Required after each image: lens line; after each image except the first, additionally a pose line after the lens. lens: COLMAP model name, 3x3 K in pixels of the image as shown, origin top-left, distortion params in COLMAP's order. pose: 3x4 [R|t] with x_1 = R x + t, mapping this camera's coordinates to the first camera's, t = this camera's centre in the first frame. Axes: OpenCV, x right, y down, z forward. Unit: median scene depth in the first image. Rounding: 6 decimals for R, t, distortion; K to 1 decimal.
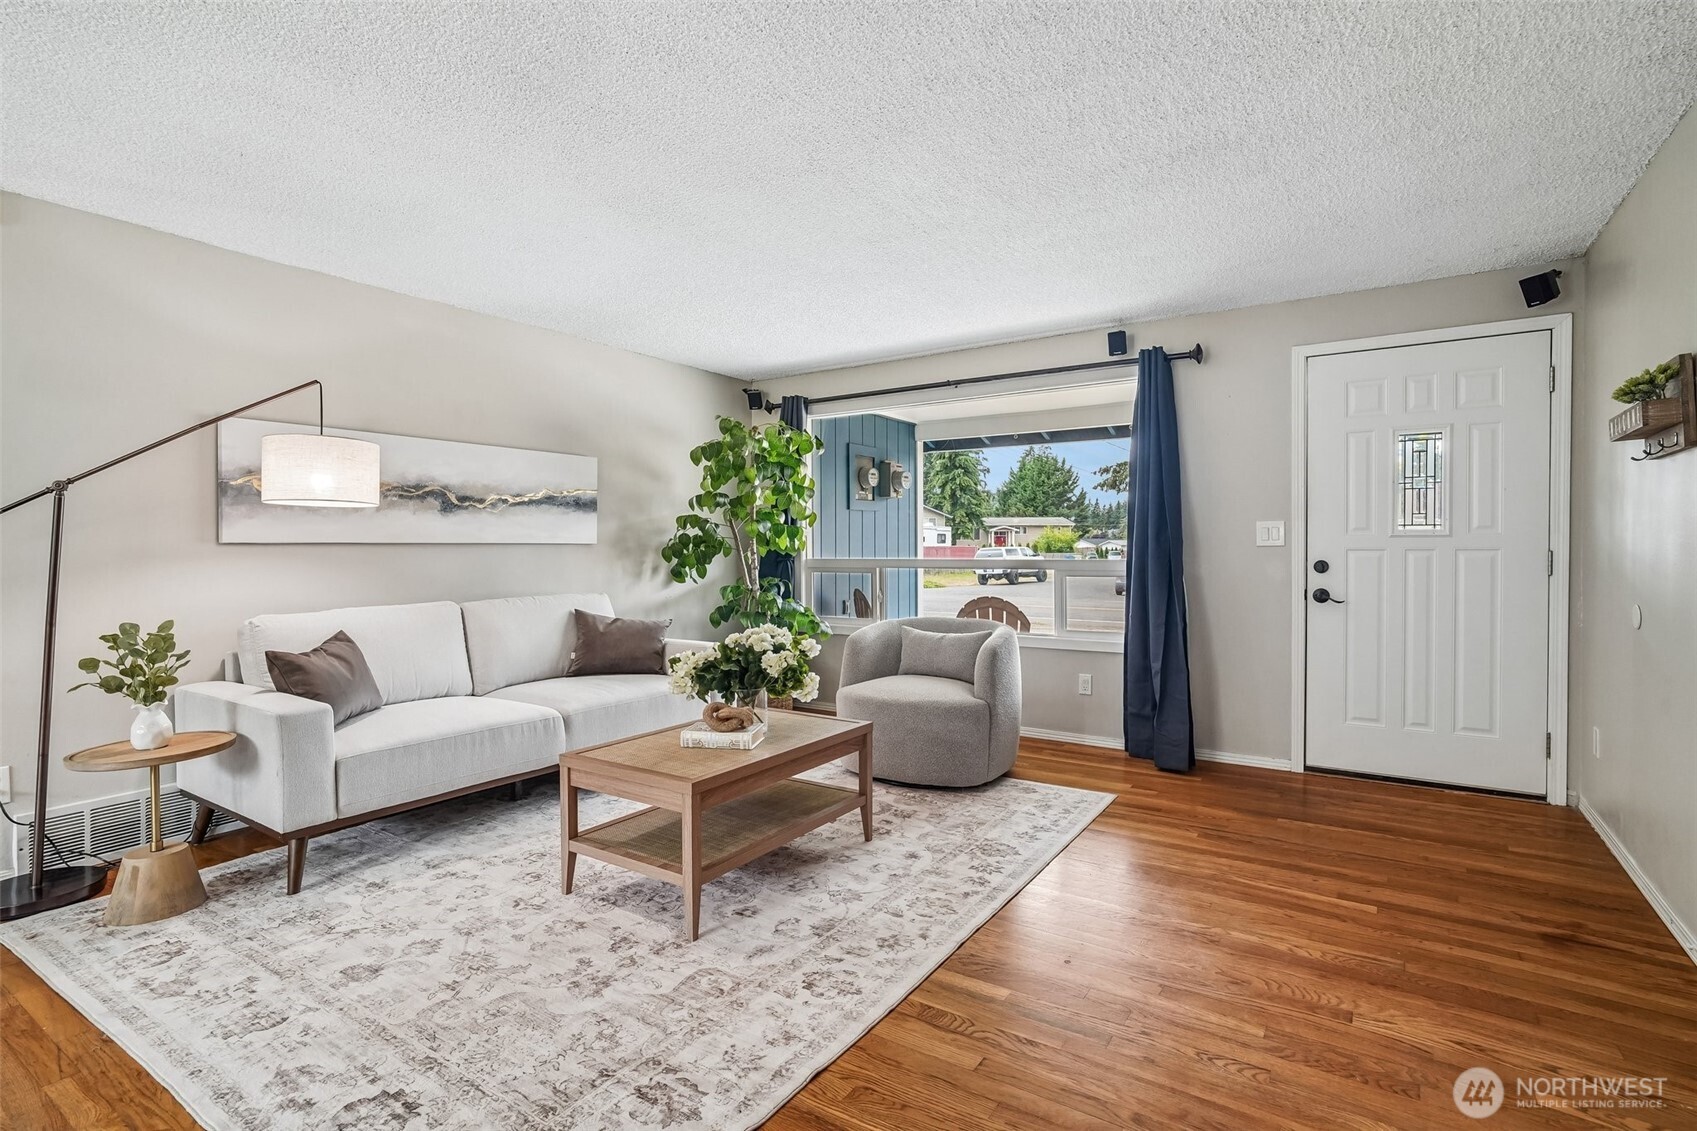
lens RADIAL K [[810.9, 0, 856.0], [0, 810.9, 553.5], [0, 0, 1]] dist [-0.022708, 0.010328]
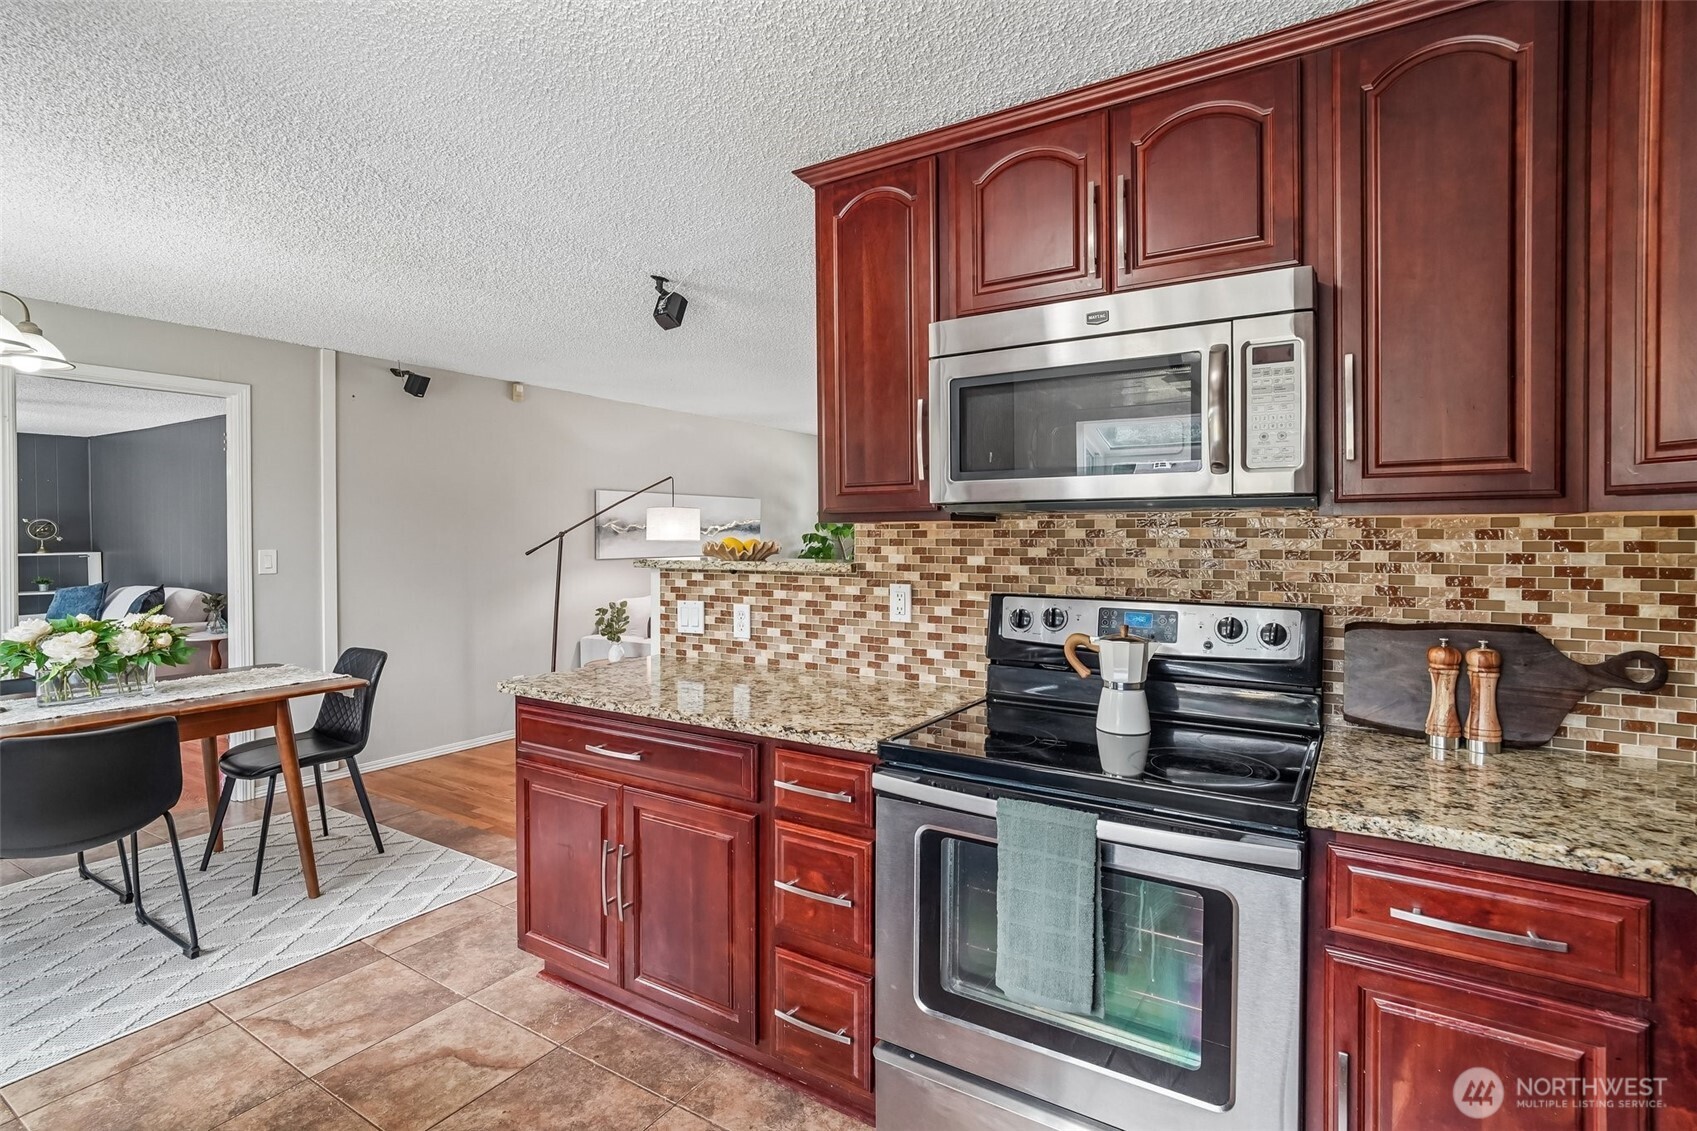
lens RADIAL K [[810.9, 0, 886.1], [0, 810.9, 543.7], [0, 0, 1]] dist [-0.022708, 0.010328]
pose [[0.998689, 0.000149, 0.051188, -0.250909], [-0.000573, 0.999966, 0.008267, -0.071292], [-0.051185, -0.008285, 0.998655, -0.981975]]
